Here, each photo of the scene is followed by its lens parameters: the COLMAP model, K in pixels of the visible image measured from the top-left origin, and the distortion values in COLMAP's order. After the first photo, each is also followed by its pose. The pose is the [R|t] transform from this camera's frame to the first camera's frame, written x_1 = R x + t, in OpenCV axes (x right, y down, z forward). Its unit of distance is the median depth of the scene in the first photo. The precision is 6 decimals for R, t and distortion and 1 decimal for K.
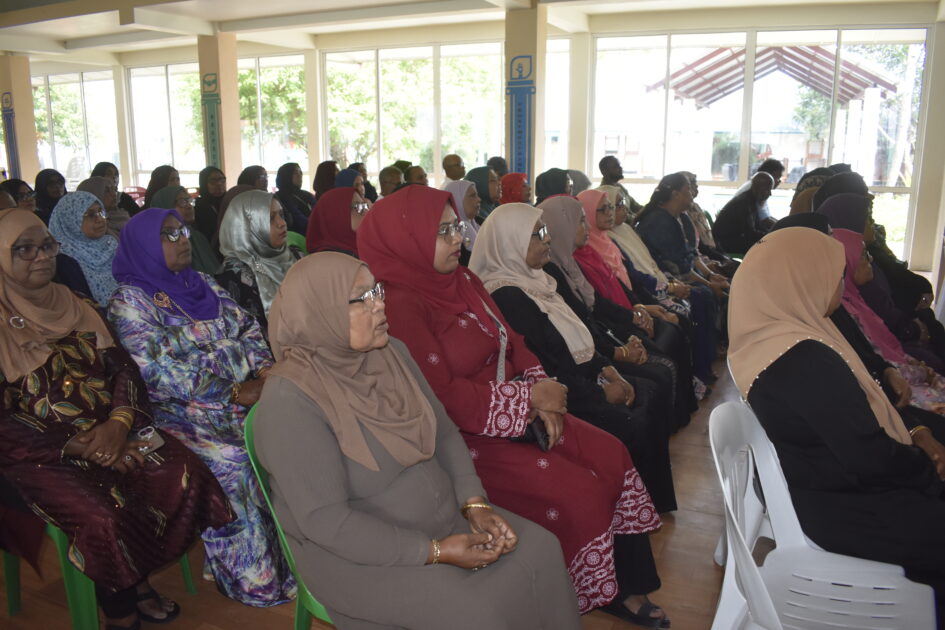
lens RADIAL K [[738.2, 0, 476.4], [0, 738.2, 310.2], [0, 0, 1]] dist [-0.095525, 0.016034]
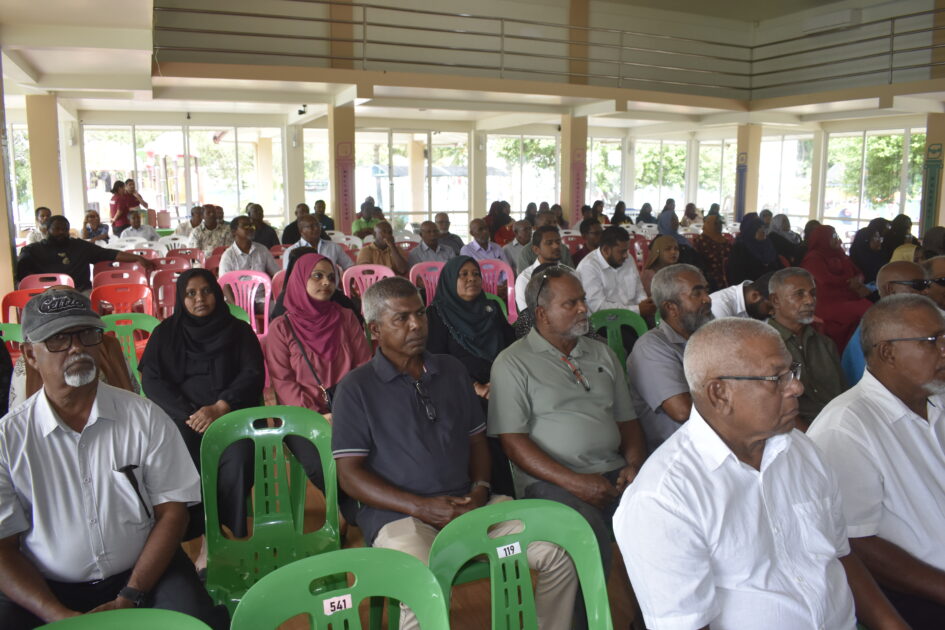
lens RADIAL K [[738.2, 0, 474.6], [0, 738.2, 316.4], [0, 0, 1]] dist [-0.095525, 0.016034]
pose [[0.741912, 0.119453, -0.659771, -0.461181], [-0.151538, 0.988414, 0.008551, 0.266106], [0.653148, 0.093637, 0.751418, -1.450962]]
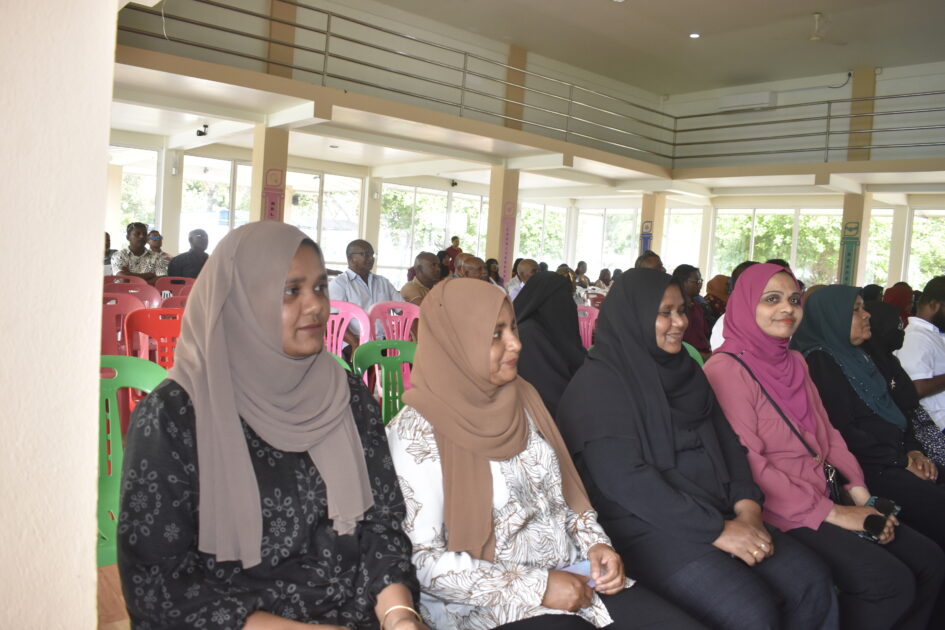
lens RADIAL K [[738.2, 0, 466.5], [0, 738.2, 306.4], [0, 0, 1]] dist [-0.095525, 0.016034]
pose [[0.895257, 0.090169, -0.436331, -1.549198], [-0.166153, 0.976230, -0.139170, 0.438305], [0.413410, 0.197091, 0.888959, -1.537490]]
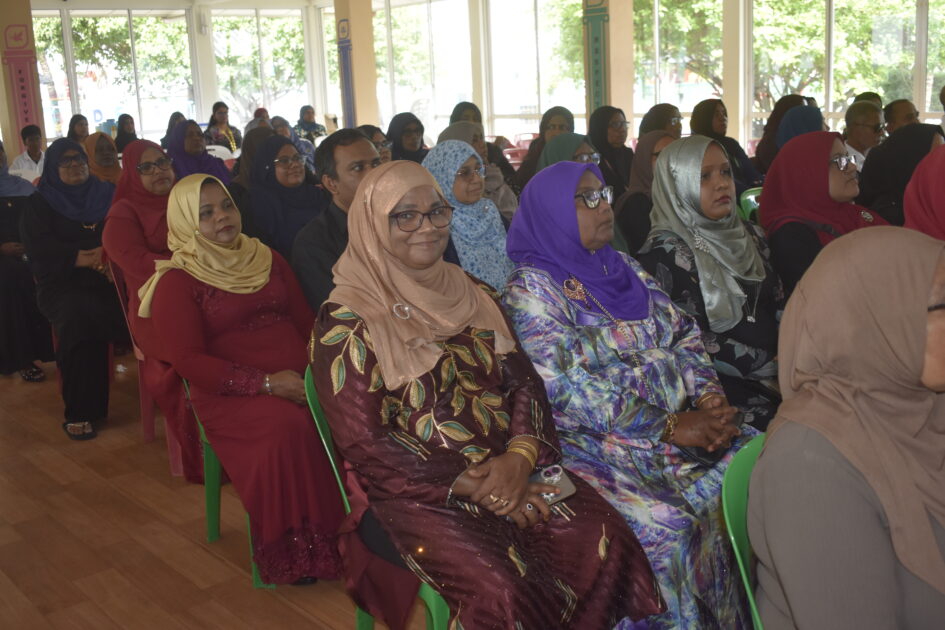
lens RADIAL K [[1015.4, 0, 475.4], [0, 1015.4, 314.4], [0, 0, 1]] dist [-0.058239, 0.000000]
pose [[0.904215, 0.053536, -0.423709, -0.091641], [-0.049547, 0.998563, 0.020433, -0.004906], [0.424194, 0.002518, 0.905568, 0.044178]]
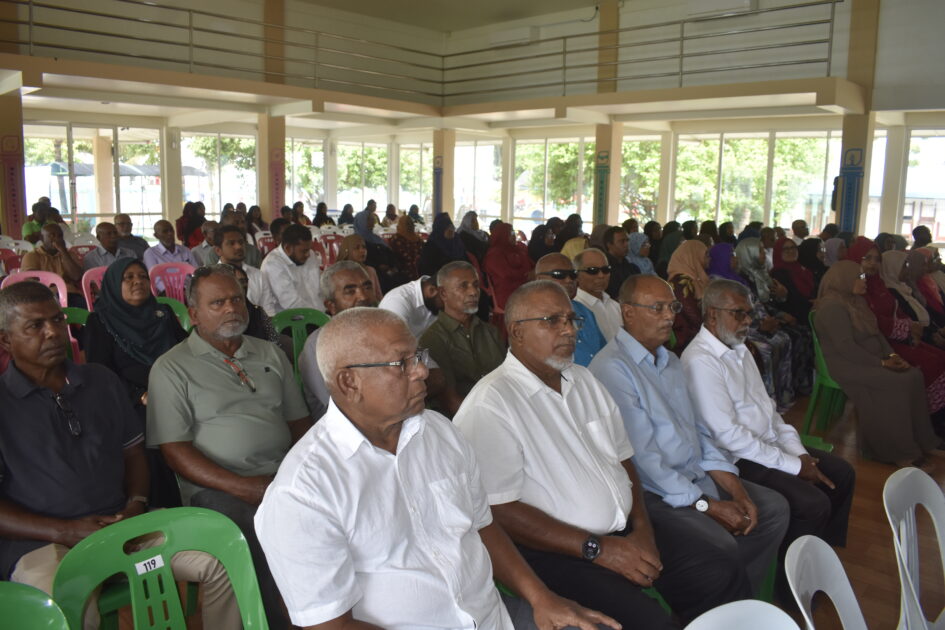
lens RADIAL K [[738.2, 0, 475.1], [0, 738.2, 314.5], [0, 0, 1]] dist [-0.095525, 0.016034]
pose [[0.939112, 0.077476, -0.334761, -0.399202], [-0.098149, 0.994142, -0.045259, 0.264774], [0.329294, 0.075359, 0.941215, -1.410807]]
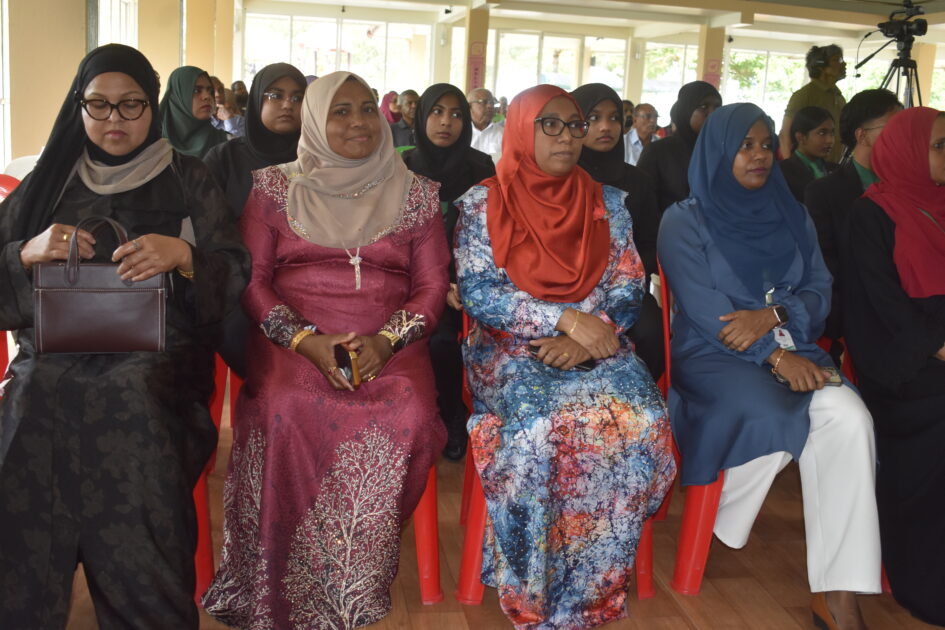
lens RADIAL K [[1069.7, 0, 471.6], [0, 1069.7, 311.2], [0, 0, 1]] dist [-0.042575, 0.000000]
pose [[0.552797, 0.189203, -0.811552, 2.034929], [-0.242490, 0.968262, 0.060564, 0.703737], [0.797254, 0.163314, 0.581132, -2.618318]]
